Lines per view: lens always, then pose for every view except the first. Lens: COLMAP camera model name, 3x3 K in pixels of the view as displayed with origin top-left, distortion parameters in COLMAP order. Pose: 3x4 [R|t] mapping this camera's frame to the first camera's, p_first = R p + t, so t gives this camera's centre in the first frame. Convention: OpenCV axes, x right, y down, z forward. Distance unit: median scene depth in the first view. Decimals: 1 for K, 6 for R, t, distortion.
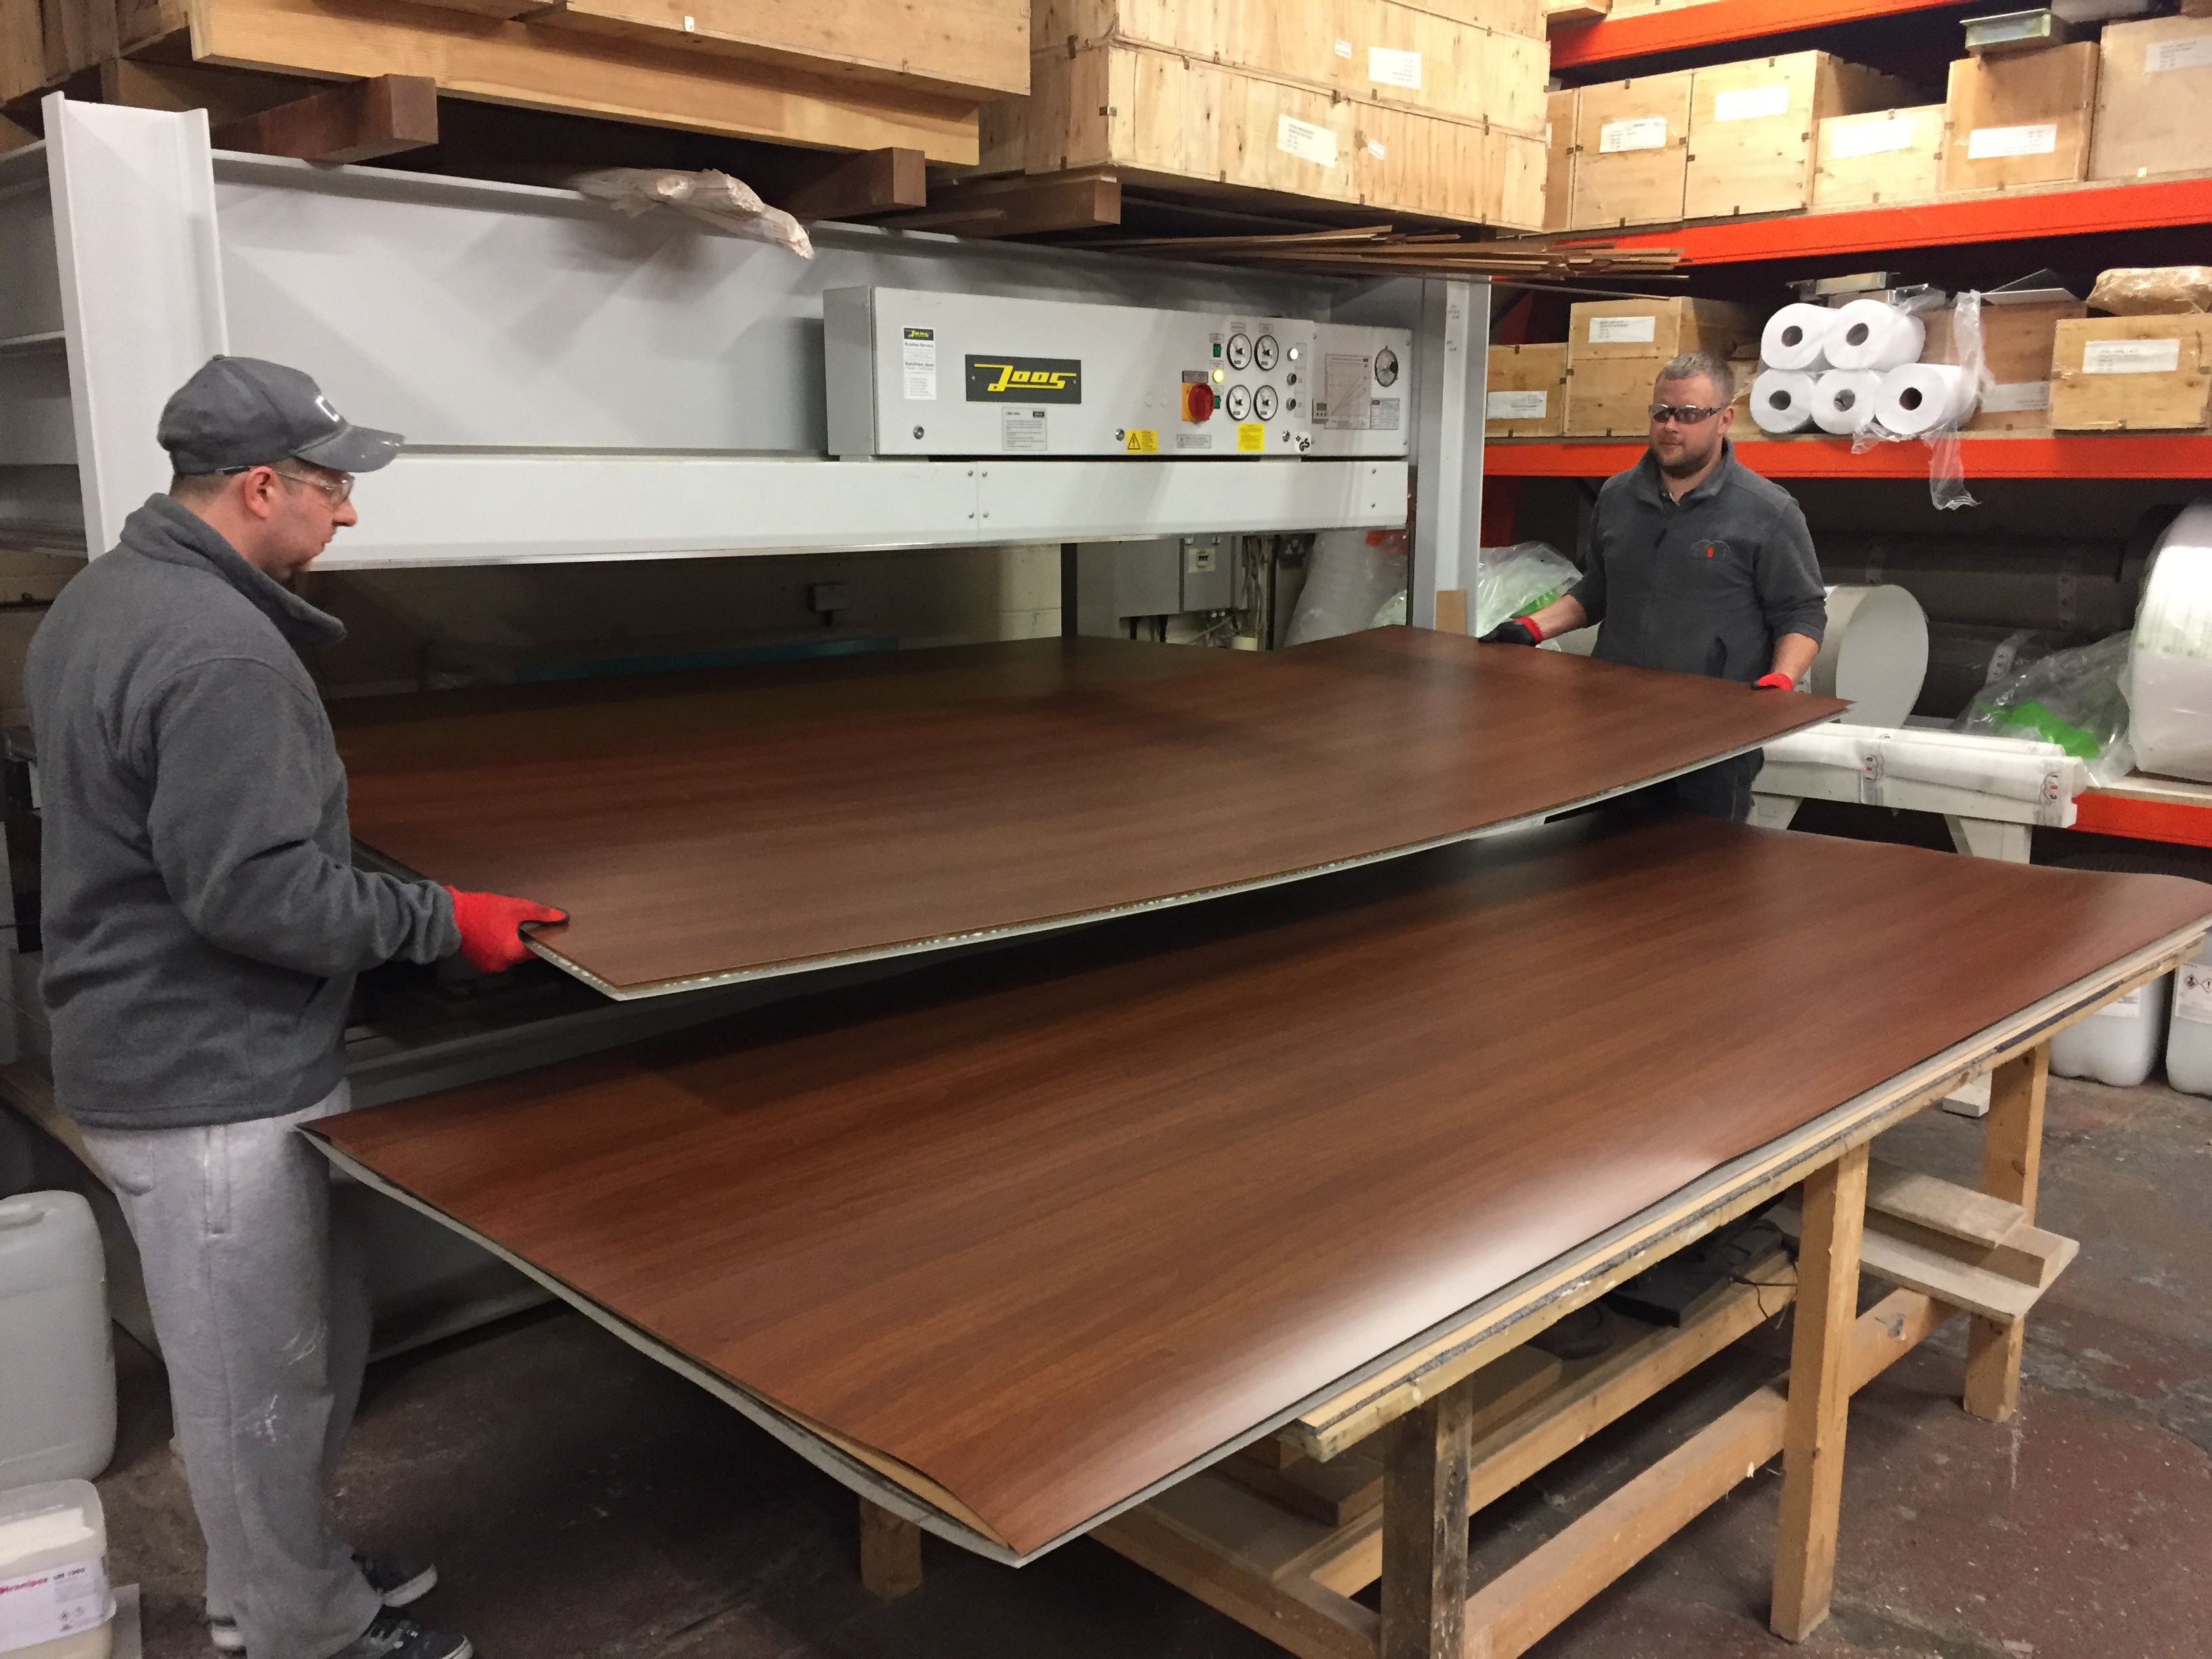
lens RADIAL K [[1876.3, 0, 1106.0], [0, 1876.3, 829.5], [0, 0, 1]] dist [0.098140, -0.116817]
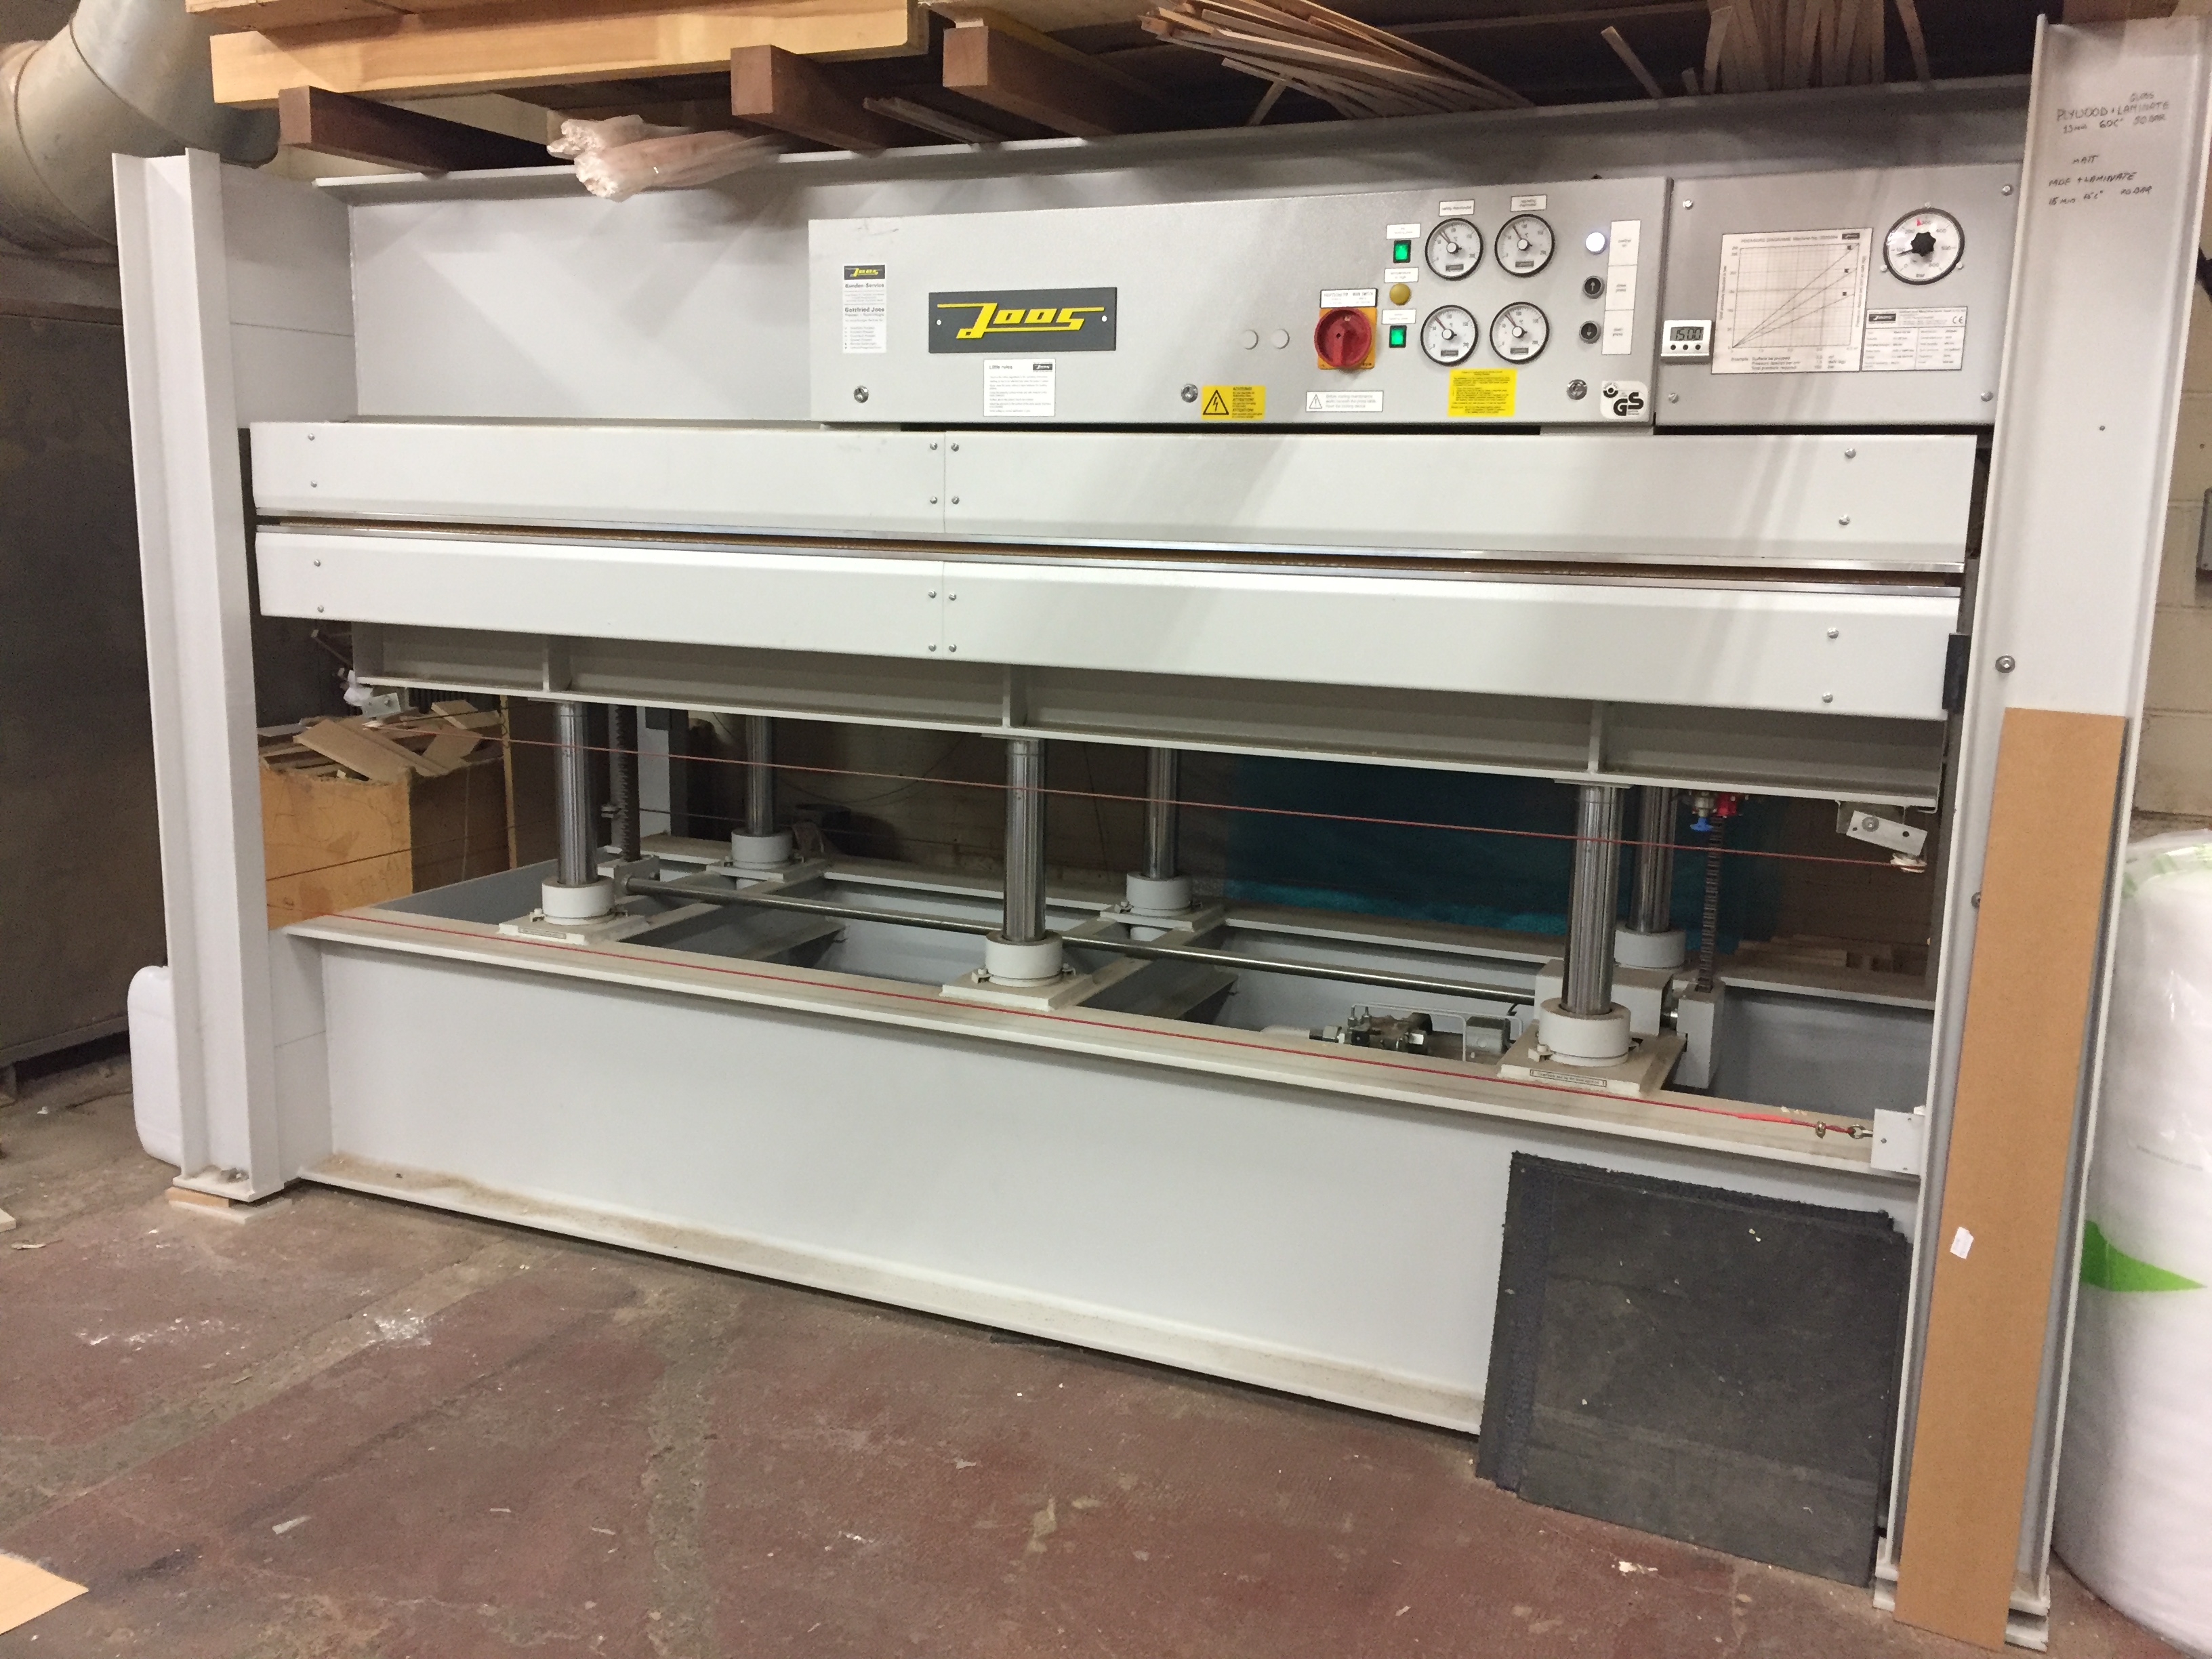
lens RADIAL K [[1876.3, 0, 1106.0], [0, 1876.3, 829.5], [0, 0, 1]] dist [0.098140, -0.116817]
pose [[0.351472, 0.175910, -0.919523, 0.733289], [-0.197403, 0.974031, 0.110884, -0.142030], [0.915150, 0.142545, 0.377070, 0.833938]]
